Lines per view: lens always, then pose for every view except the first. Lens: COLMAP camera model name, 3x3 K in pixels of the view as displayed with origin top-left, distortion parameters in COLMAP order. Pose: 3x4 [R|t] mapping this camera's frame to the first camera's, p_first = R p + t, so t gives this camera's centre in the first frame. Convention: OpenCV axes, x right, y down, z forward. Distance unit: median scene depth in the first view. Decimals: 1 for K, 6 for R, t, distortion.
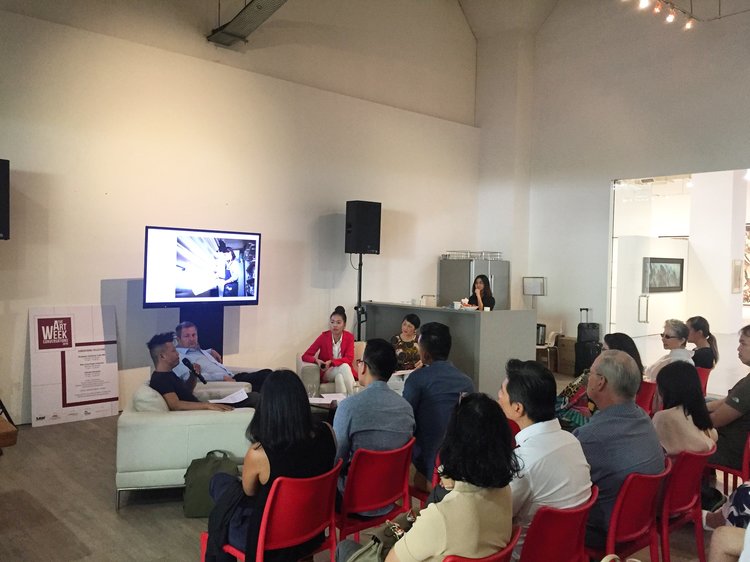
lens RADIAL K [[647.3, 0, 375.0], [0, 647.3, 281.0], [0, 0, 1]] dist [0.021293, -0.006192]
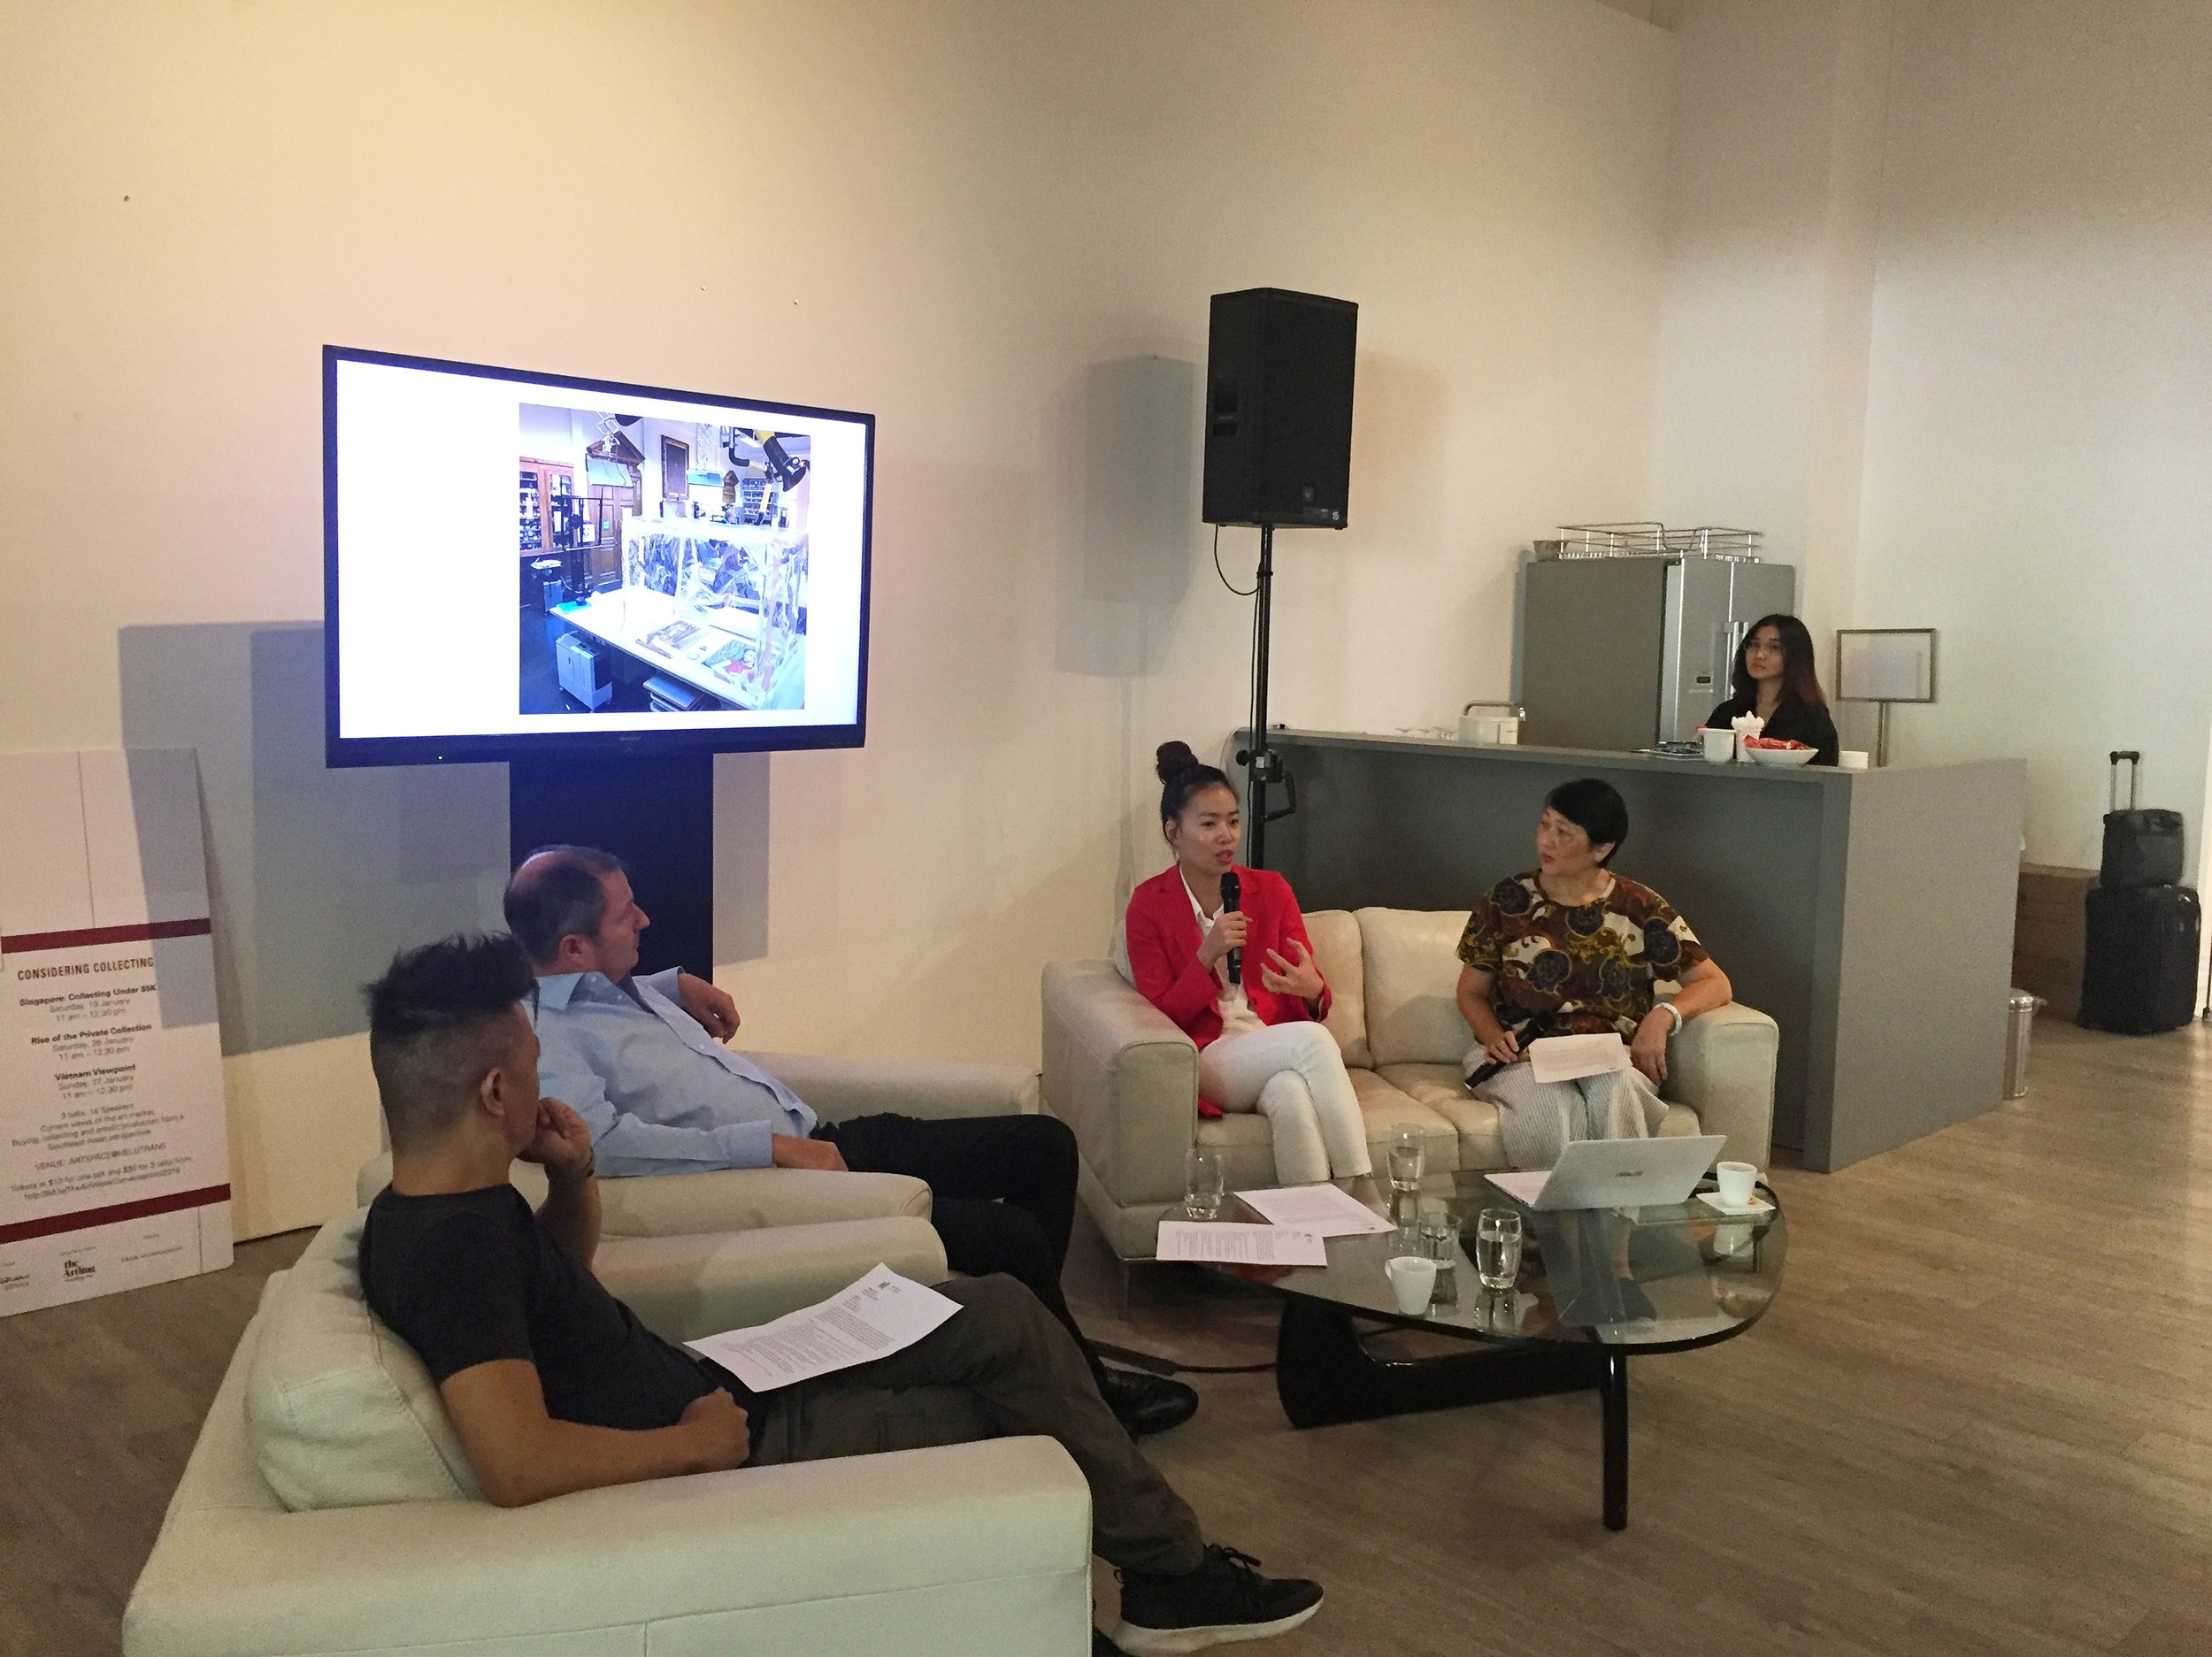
lens RADIAL K [[1908.9, 0, 1106.0], [0, 1908.9, 828.5], [0, 0, 1]] dist [0.021293, -0.006192]
pose [[0.999731, -0.004578, 0.022754, -0.113374], [0.002637, 0.996409, 0.084635, 0.010155], [-0.023060, -0.084552, 0.996152, 0.350560]]
